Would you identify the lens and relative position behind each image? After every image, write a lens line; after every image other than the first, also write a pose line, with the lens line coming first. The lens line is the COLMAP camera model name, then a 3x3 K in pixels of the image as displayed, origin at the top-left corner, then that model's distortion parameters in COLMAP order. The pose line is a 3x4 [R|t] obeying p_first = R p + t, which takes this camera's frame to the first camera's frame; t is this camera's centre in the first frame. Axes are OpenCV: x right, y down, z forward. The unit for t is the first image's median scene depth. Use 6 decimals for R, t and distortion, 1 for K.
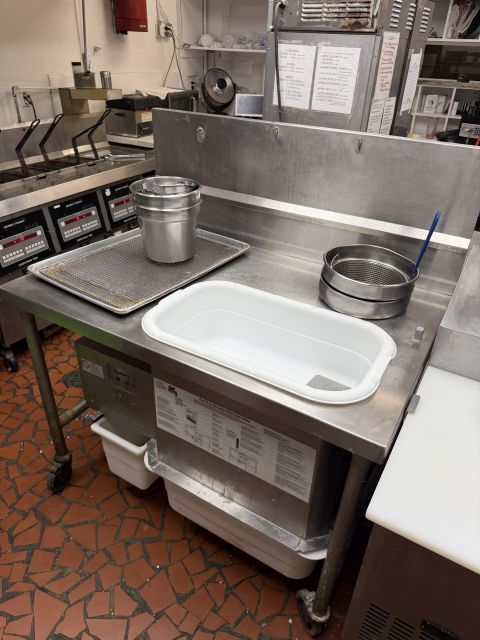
lens RADIAL K [[449.6, 0, 241.9], [0, 449.6, 315.6], [0, 0, 1]] dist [0.059535, -0.052257]
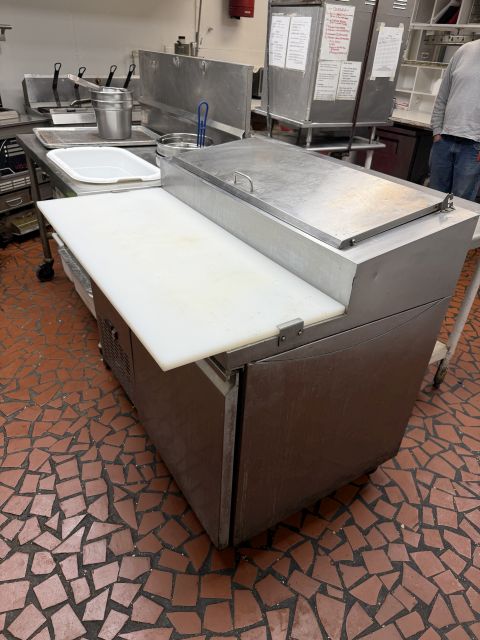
lens RADIAL K [[449.6, 0, 233.6], [0, 449.6, 320.3], [0, 0, 1]] dist [0.059535, -0.052257]
pose [[0.891061, 0.259957, -0.372066, 0.707504], [-0.262249, 0.963931, 0.045425, 0.220208], [0.370454, 0.057097, 0.927094, -0.210616]]
